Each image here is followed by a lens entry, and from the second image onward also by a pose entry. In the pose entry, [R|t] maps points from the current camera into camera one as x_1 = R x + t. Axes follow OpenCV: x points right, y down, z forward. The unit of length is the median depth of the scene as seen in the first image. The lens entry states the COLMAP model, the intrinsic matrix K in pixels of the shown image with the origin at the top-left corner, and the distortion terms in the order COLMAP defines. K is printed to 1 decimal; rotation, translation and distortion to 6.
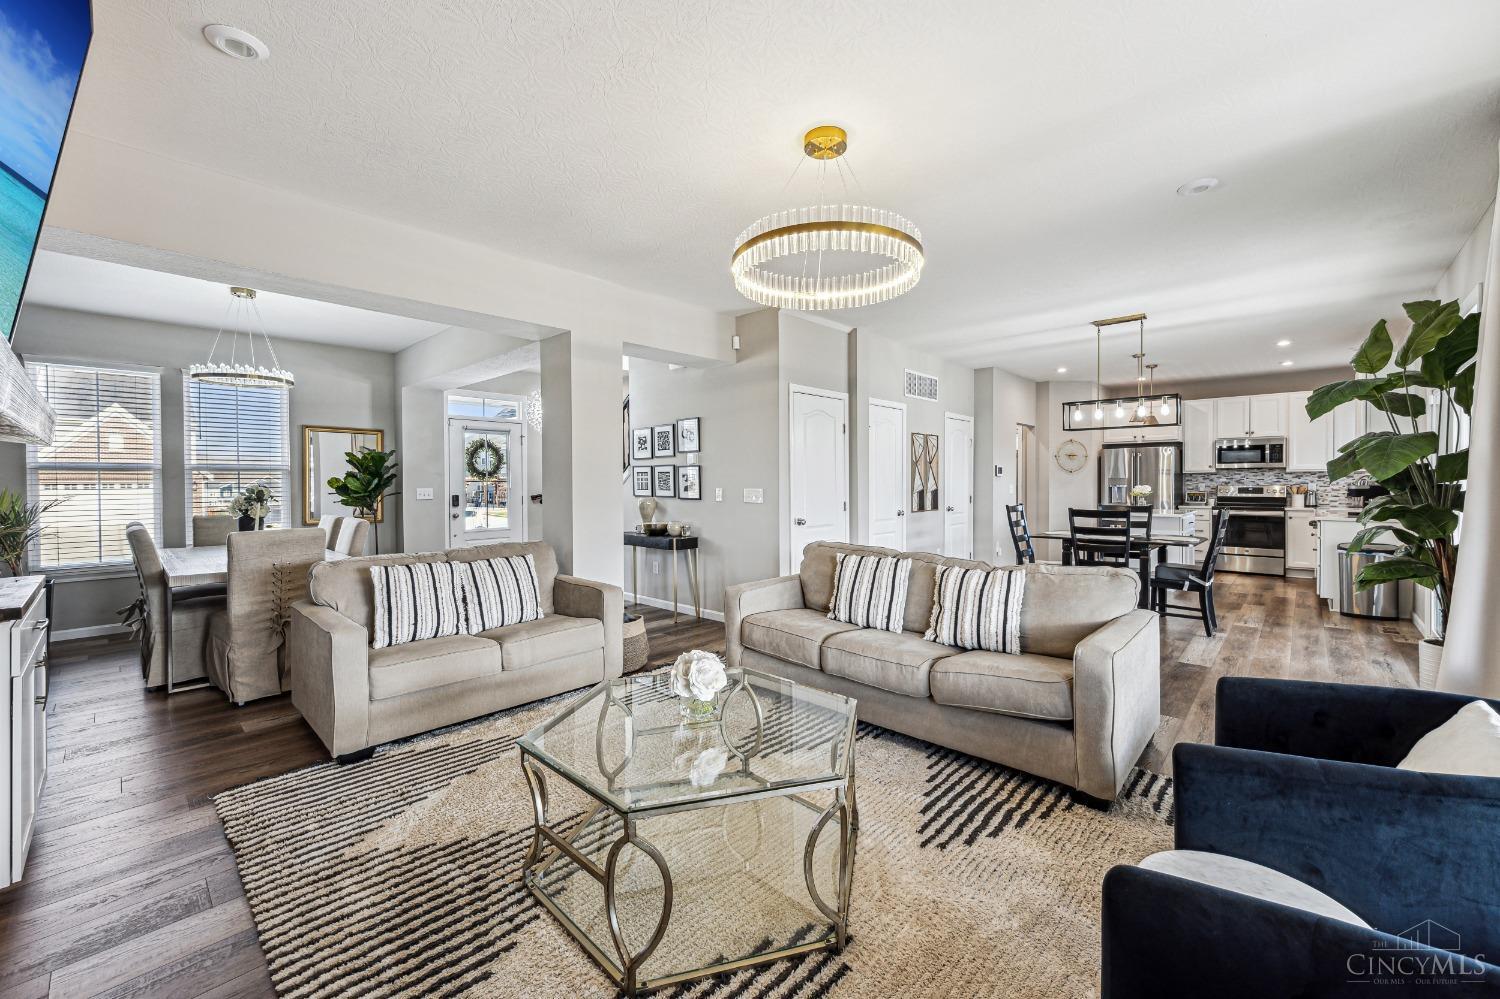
lens RADIAL K [[602.7, 0, 744.8], [0, 602.7, 490.4], [0, 0, 1]] dist [-0.004094, 0.000880]
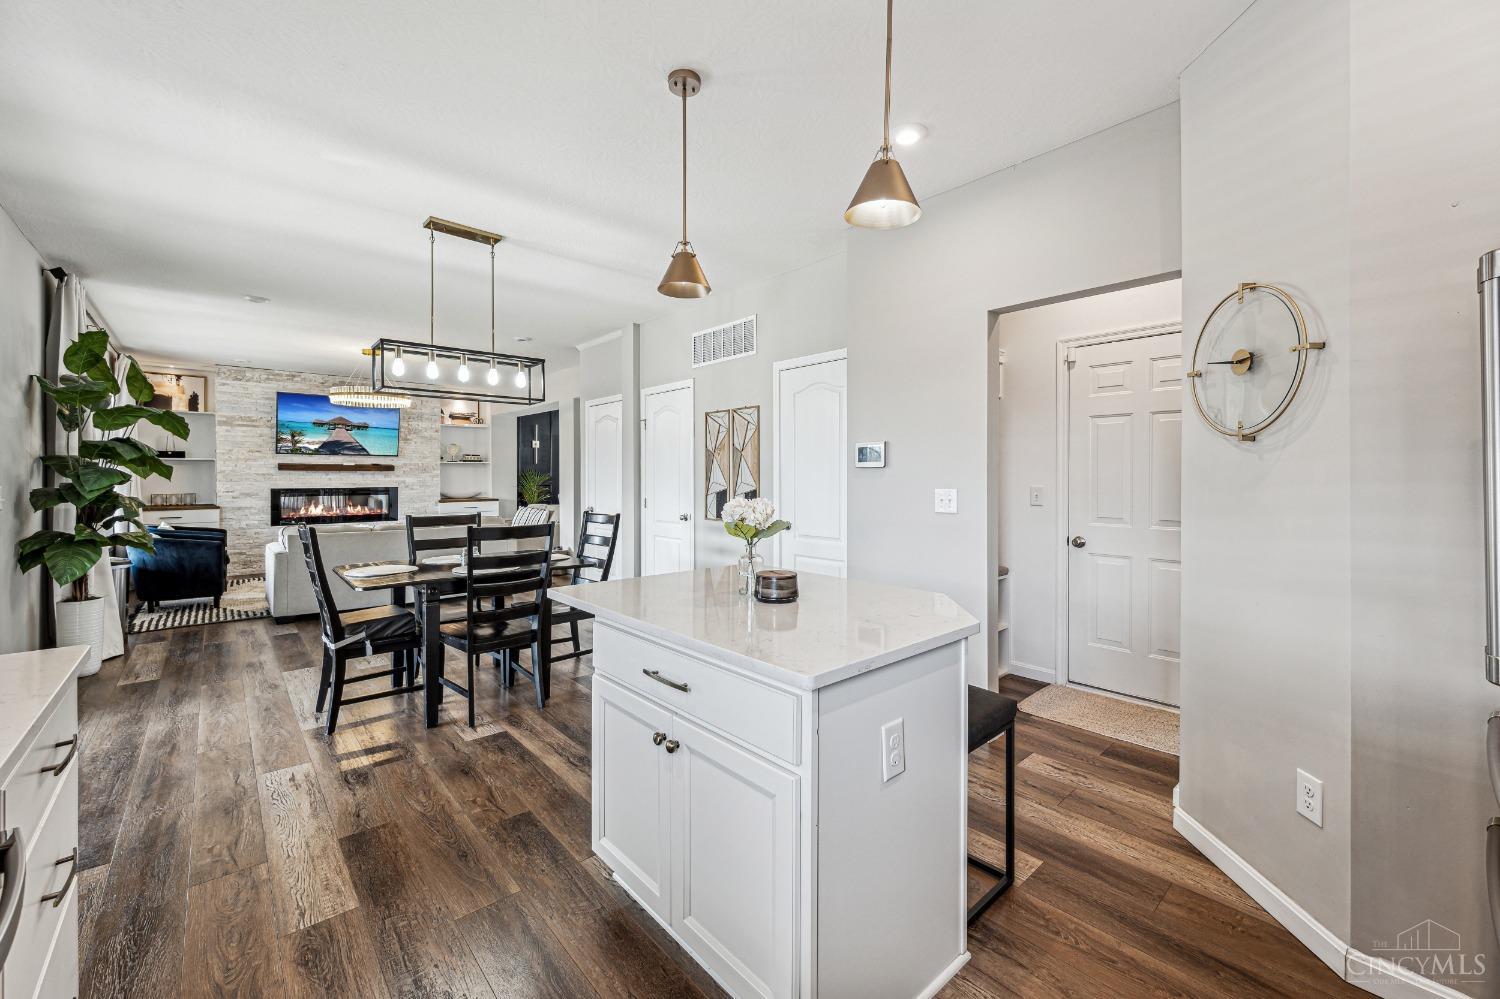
lens RADIAL K [[602.7, 0, 735.2], [0, 602.7, 477.6], [0, 0, 1]] dist [-0.004094, 0.000880]
pose [[-0.103184, 0.005859, -0.994645, 0.510206], [-0.016115, 0.999842, 0.007561, -0.011281], [0.994532, 0.016809, -0.103073, 0.560010]]
